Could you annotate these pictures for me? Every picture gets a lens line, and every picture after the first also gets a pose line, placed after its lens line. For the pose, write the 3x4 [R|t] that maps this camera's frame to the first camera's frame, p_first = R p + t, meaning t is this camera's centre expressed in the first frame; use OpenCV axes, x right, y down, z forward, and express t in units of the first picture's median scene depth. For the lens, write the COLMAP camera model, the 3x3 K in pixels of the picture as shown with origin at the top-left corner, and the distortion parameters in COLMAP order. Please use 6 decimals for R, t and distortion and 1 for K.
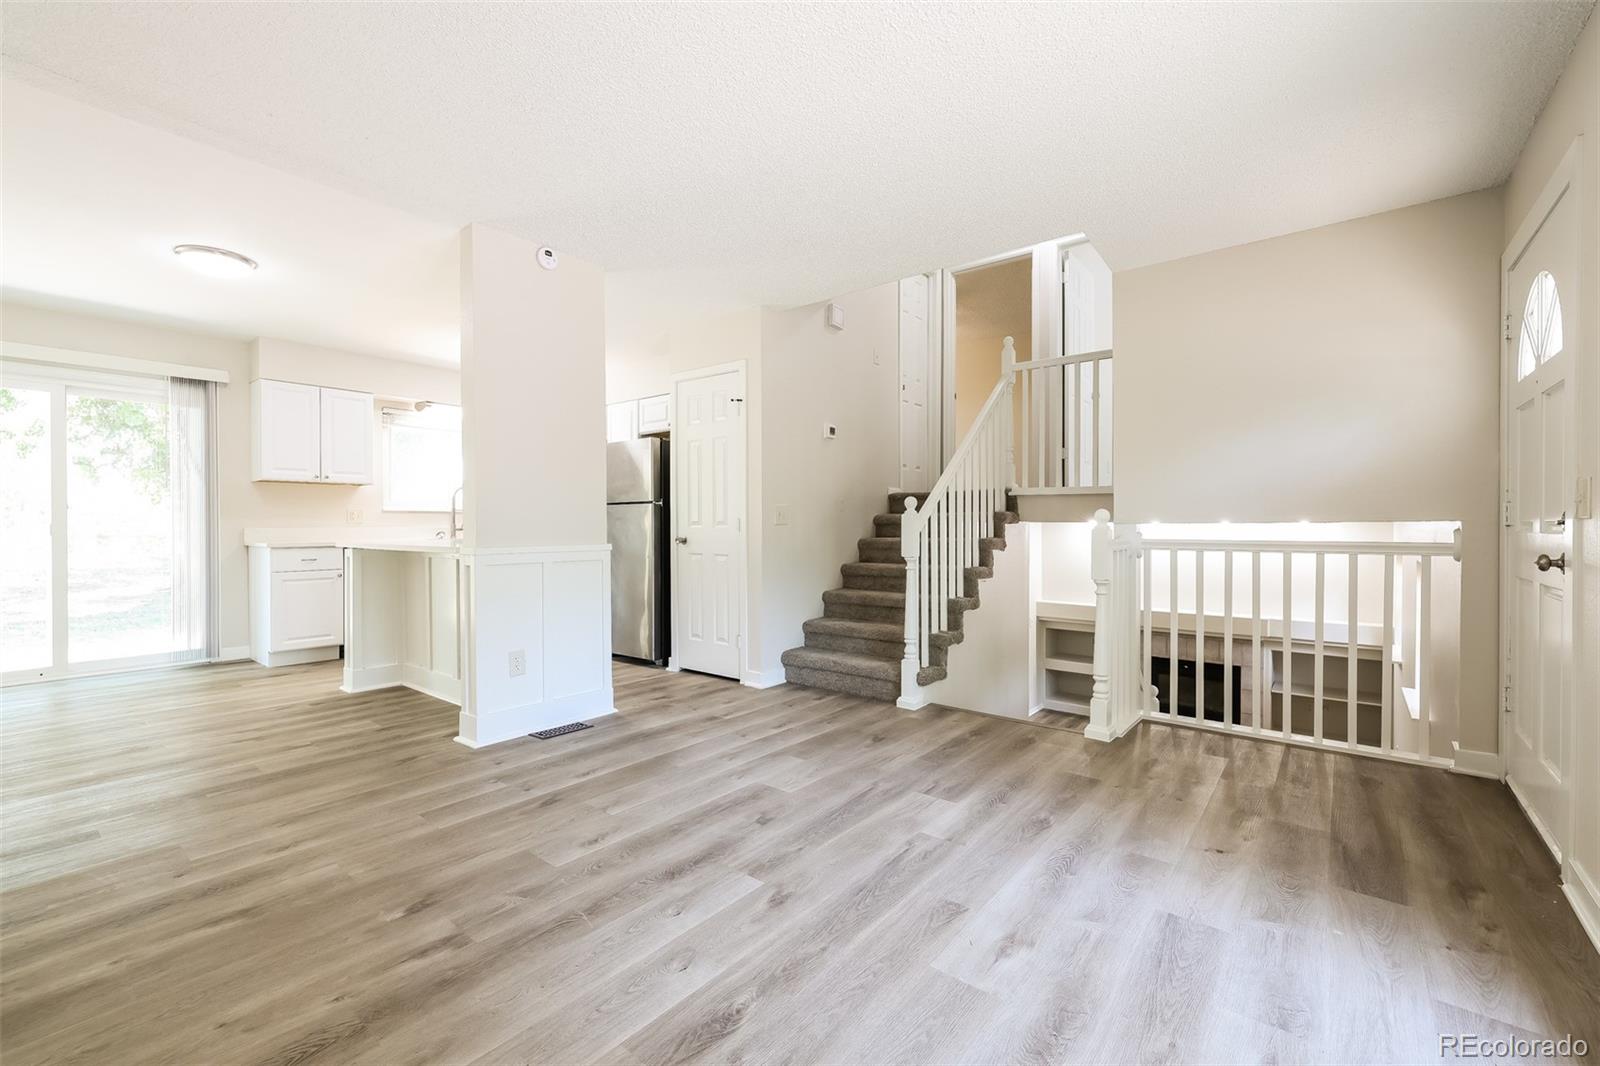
lens RADIAL K [[680.2, 0, 765.5], [0, 680.2, 528.3], [0, 0, 1]] dist [0.004014, 0.001013]
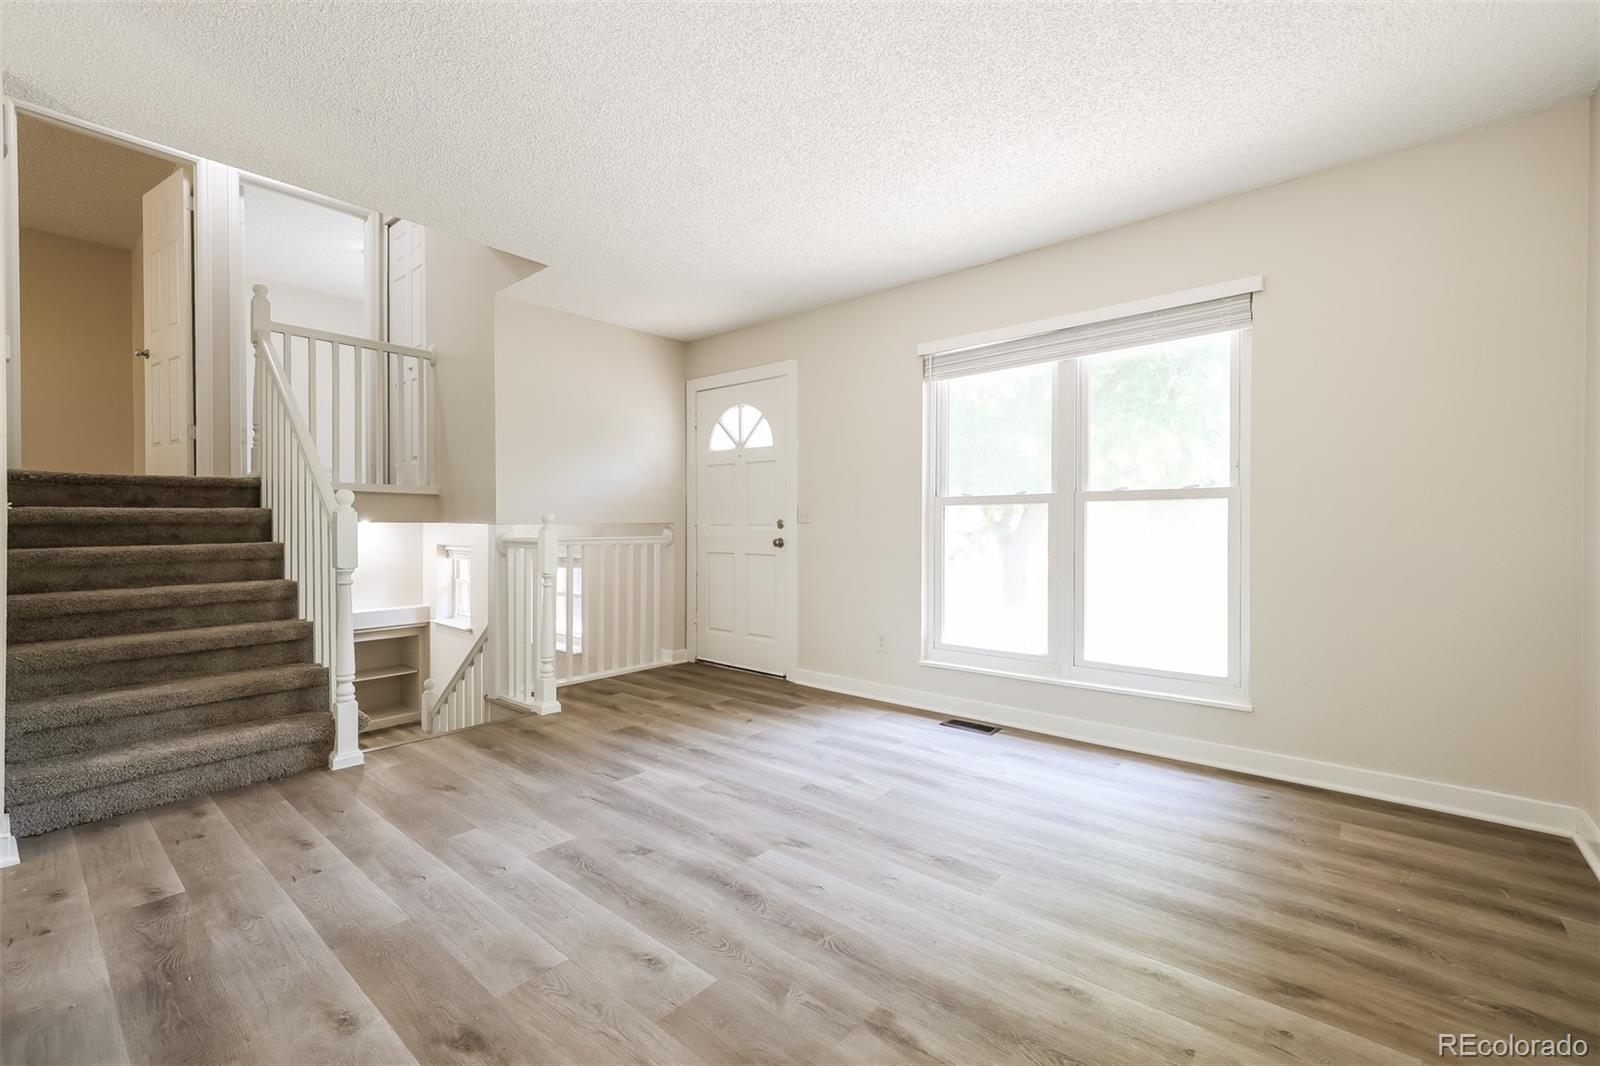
lens RADIAL K [[680.2, 0, 827.3], [0, 680.2, 533.1], [0, 0, 1]] dist [0.004014, 0.001013]
pose [[-0.024691, -0.014649, 0.999588, -0.846650], [0.004002, 0.999883, 0.014753, -0.010733], [-0.999687, 0.004364, -0.024629, 0.709743]]
